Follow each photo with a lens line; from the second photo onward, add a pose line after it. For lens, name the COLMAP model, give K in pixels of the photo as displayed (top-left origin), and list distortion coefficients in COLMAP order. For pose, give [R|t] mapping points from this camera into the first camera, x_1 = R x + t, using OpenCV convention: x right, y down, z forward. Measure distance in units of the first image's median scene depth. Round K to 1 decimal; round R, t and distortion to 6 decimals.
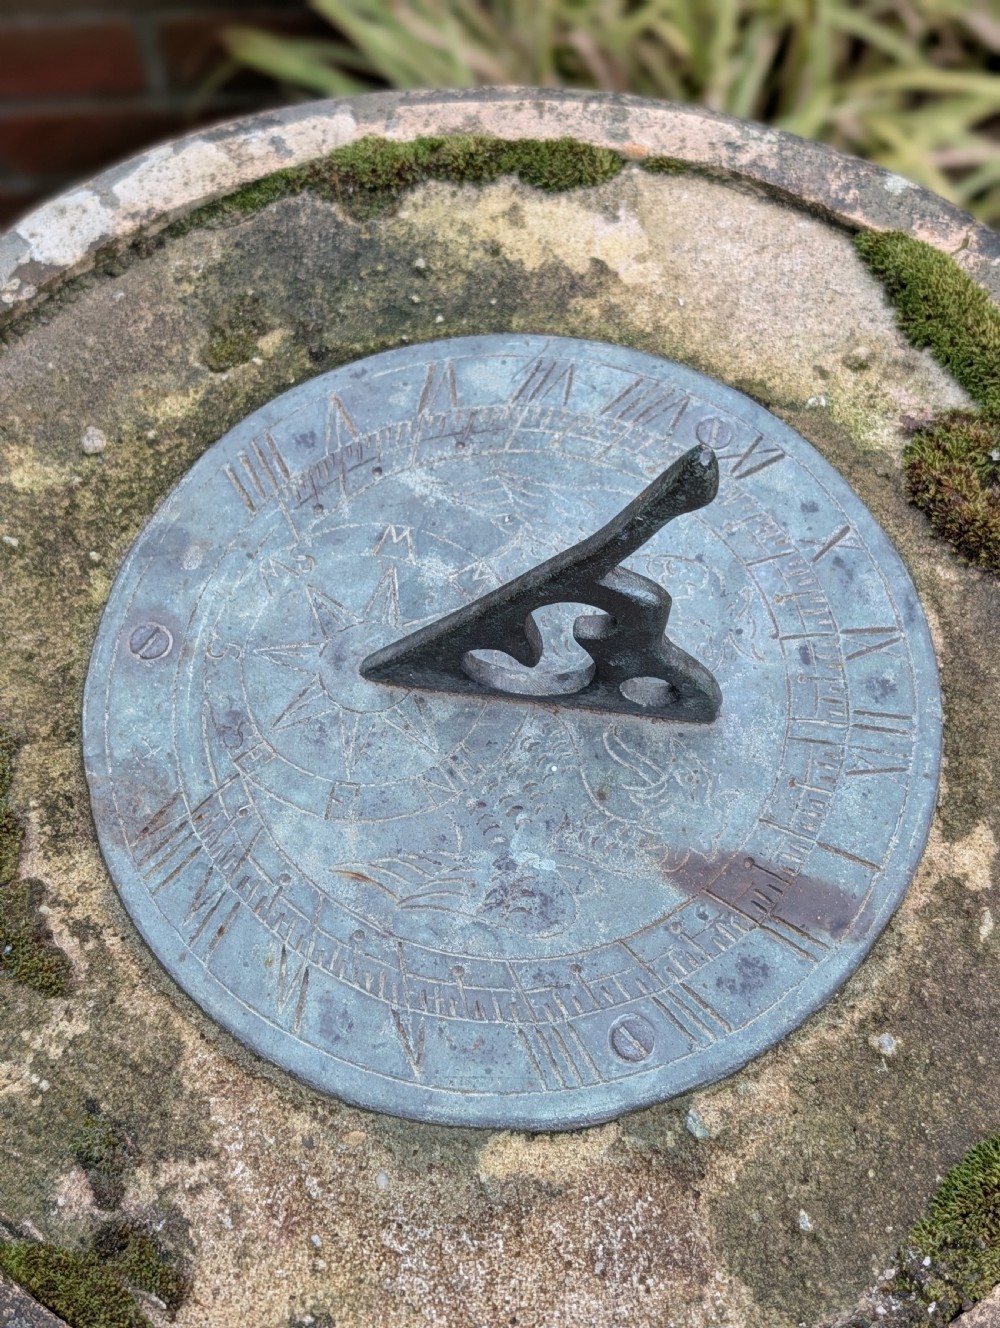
lens RADIAL K [[1924.8, 0, 523.9], [0, 1924.8, 647.7], [0, 0, 1]] dist [0.244516, -1.240915]
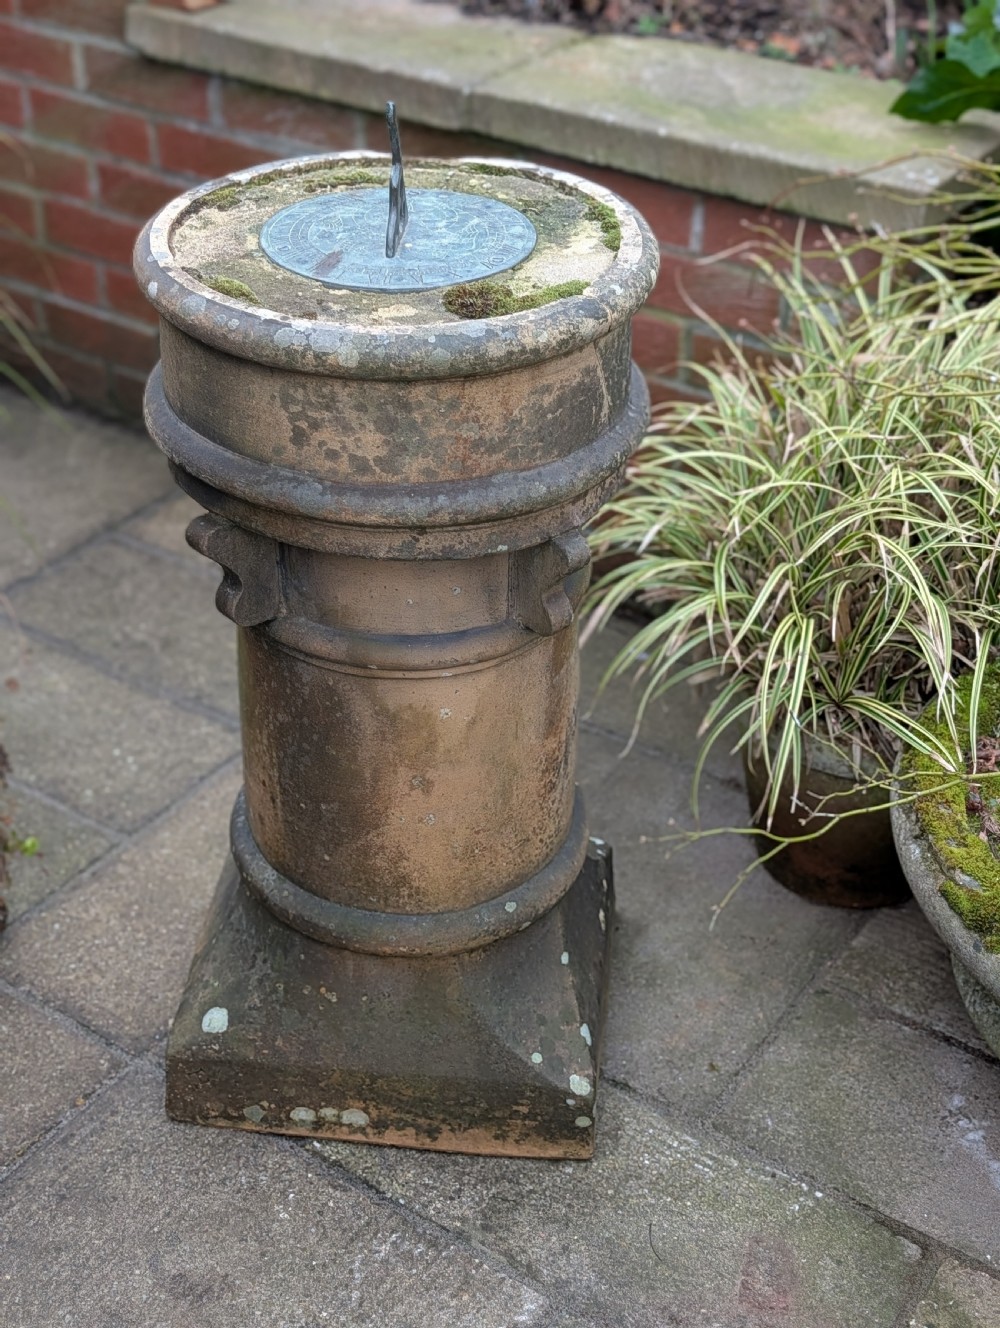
lens RADIAL K [[1905.3, 0, 485.3], [0, 1905.3, 671.0], [0, 0, 1]] dist [0.238474, -1.081111]
pose [[0.045532, 0.553006, -0.831932, 3.025814], [-0.892933, 0.395911, 0.214302, -0.498996], [0.447881, 0.733102, 0.511824, -0.016899]]
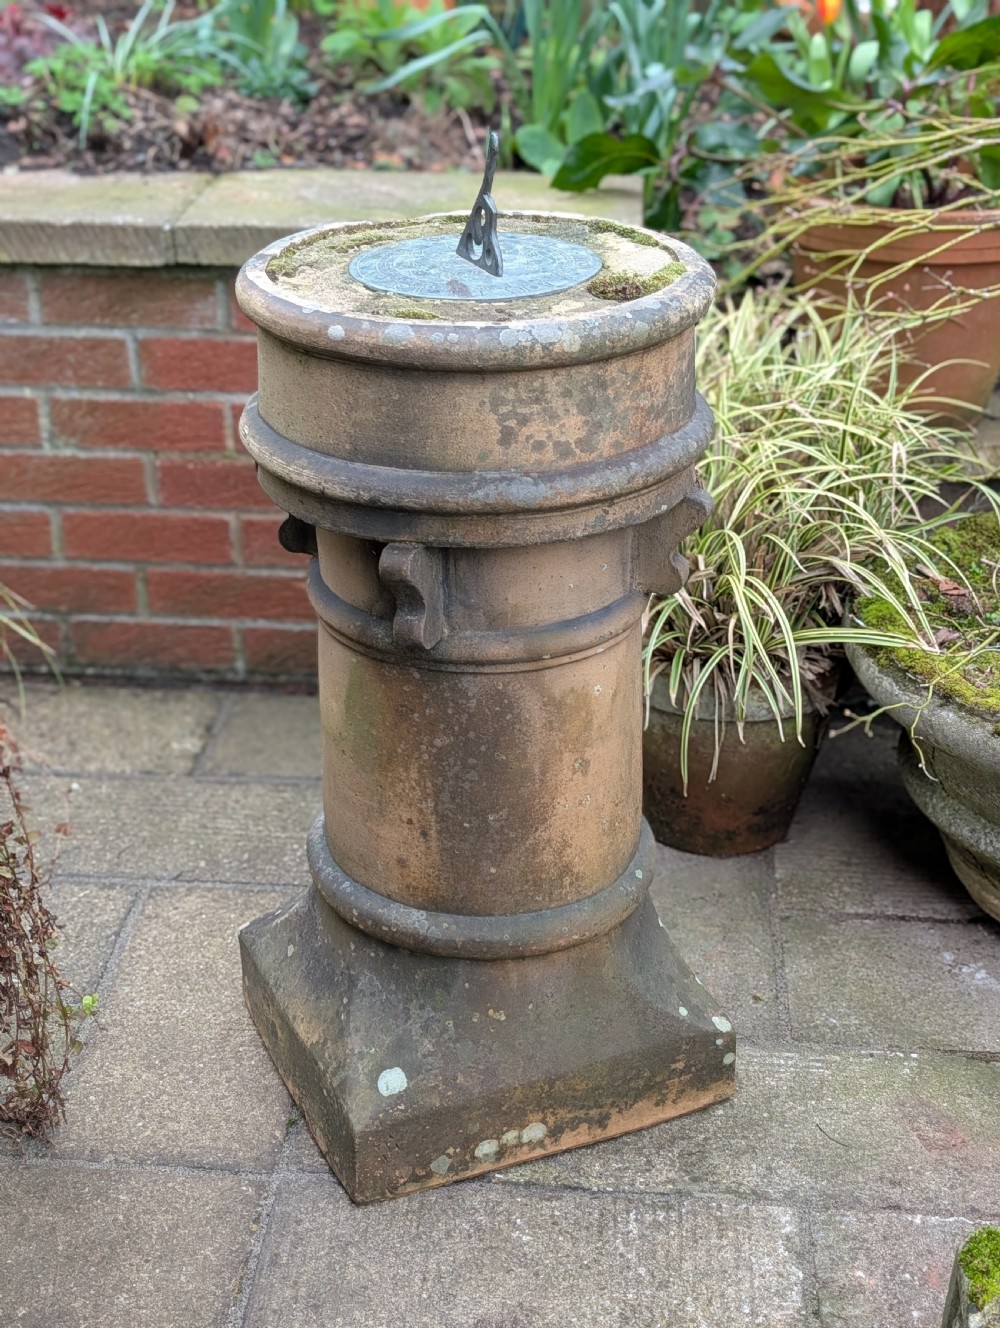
lens RADIAL K [[1905.3, 0, 485.3], [0, 1905.3, 671.0], [0, 0, 1]] dist [0.238474, -1.081111]
pose [[0.531345, 0.372981, -0.760630, 2.897544], [-0.749204, 0.625990, -0.216404, 1.211499], [0.395432, 0.684852, 0.612055, -0.591556]]
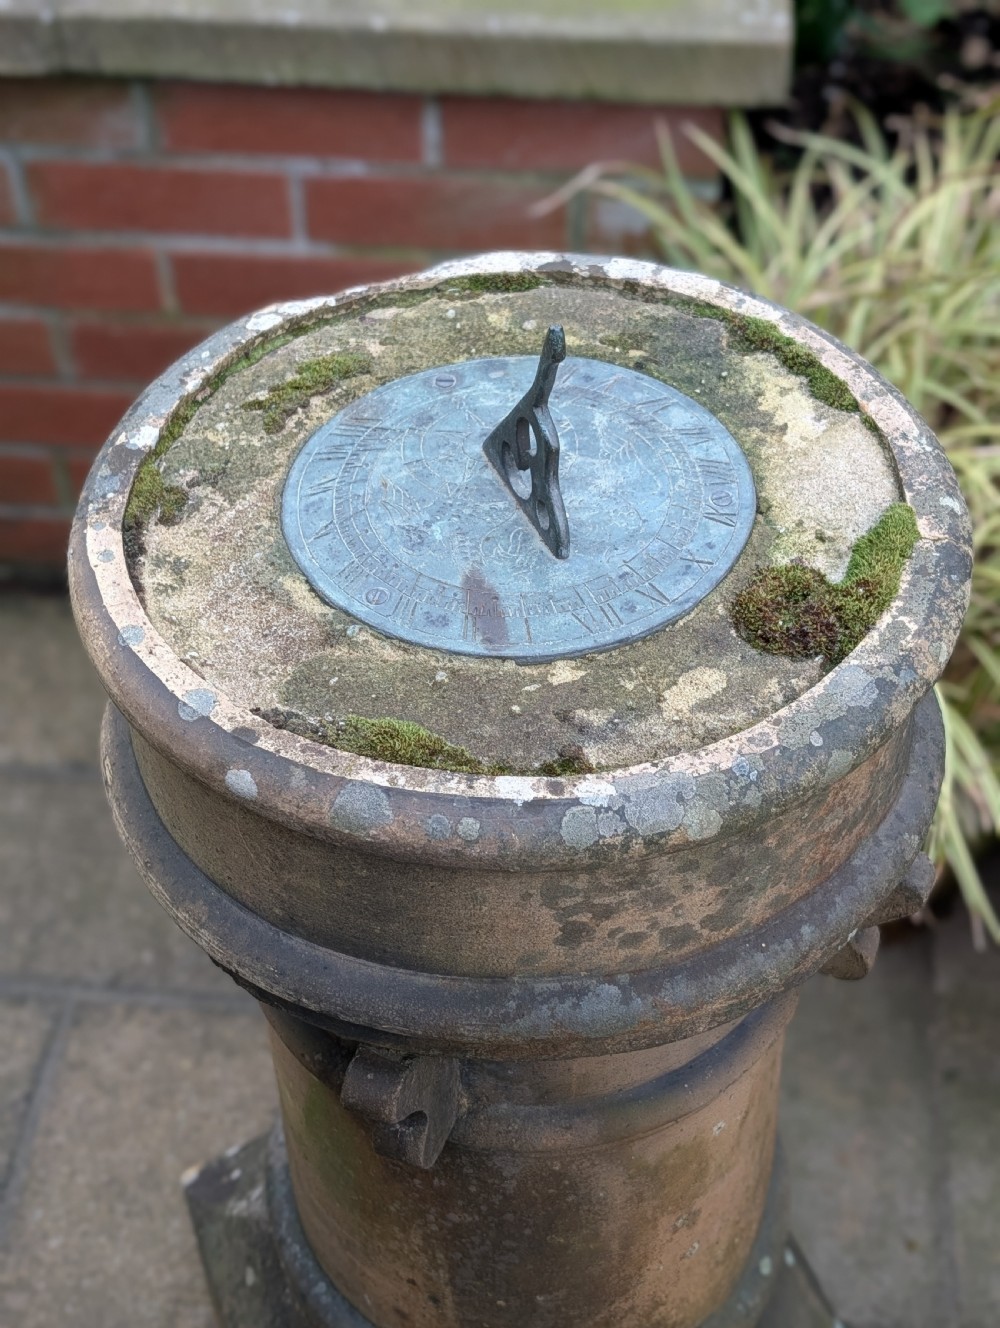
lens RADIAL K [[1924.8, 0, 523.9], [0, 1924.8, 647.7], [0, 0, 1]] dist [0.244516, -1.240915]
pose [[0.520234, 0.590402, -0.617075, 1.229455], [-0.755375, 0.655217, -0.009935, 0.134194], [0.398453, 0.471291, 0.786842, -0.376517]]
